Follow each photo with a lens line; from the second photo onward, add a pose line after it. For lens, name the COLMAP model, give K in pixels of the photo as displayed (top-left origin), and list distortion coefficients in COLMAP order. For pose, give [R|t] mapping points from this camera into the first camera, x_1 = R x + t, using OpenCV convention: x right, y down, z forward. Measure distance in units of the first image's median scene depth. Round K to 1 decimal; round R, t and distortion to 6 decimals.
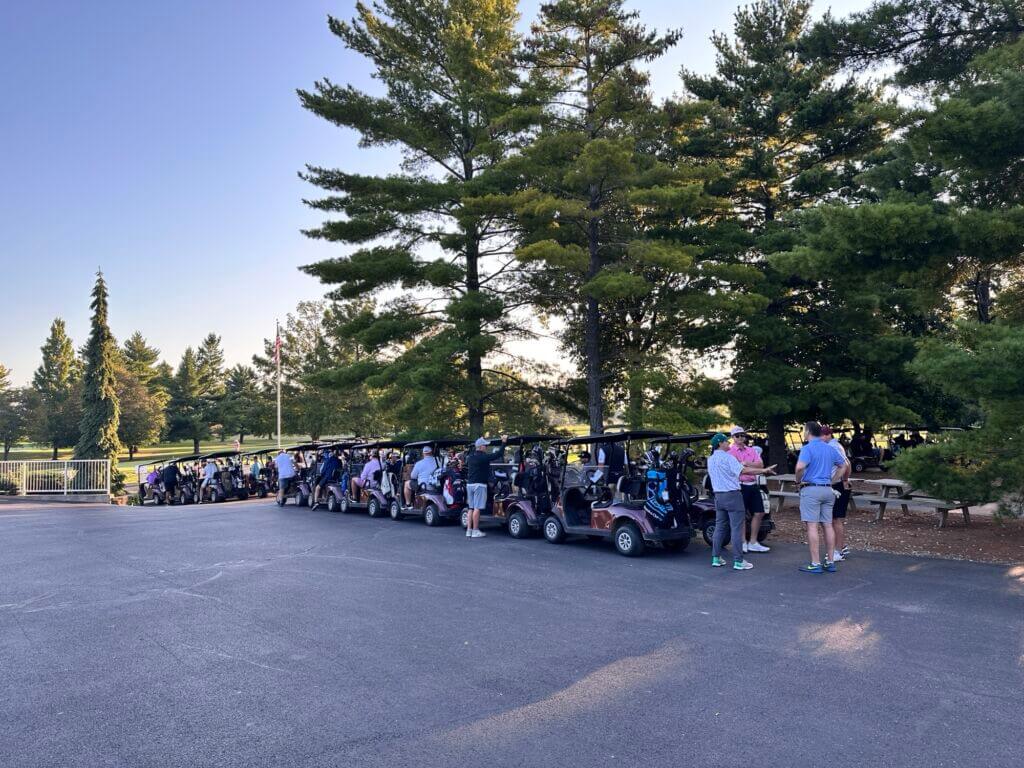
lens RADIAL K [[730.7, 0, 518.5], [0, 730.7, 374.7], [0, 0, 1]] dist [0.131714, -0.209586]
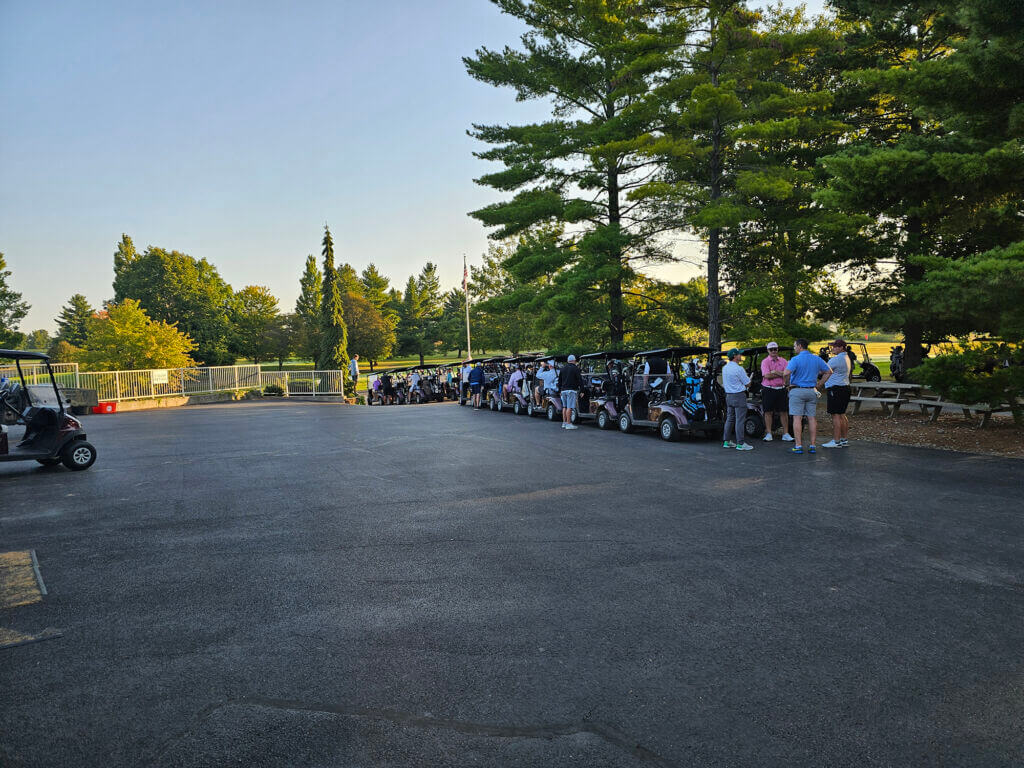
lens RADIAL K [[704.0, 0, 512.0], [0, 704.0, 384.0], [0, 0, 1]] dist [0.069516, -0.078959]
pose [[0.958771, 0.004141, -0.284150, 0.096723], [0.033049, 0.991484, 0.125964, -0.010529], [0.282252, -0.130162, 0.950469, -0.112013]]
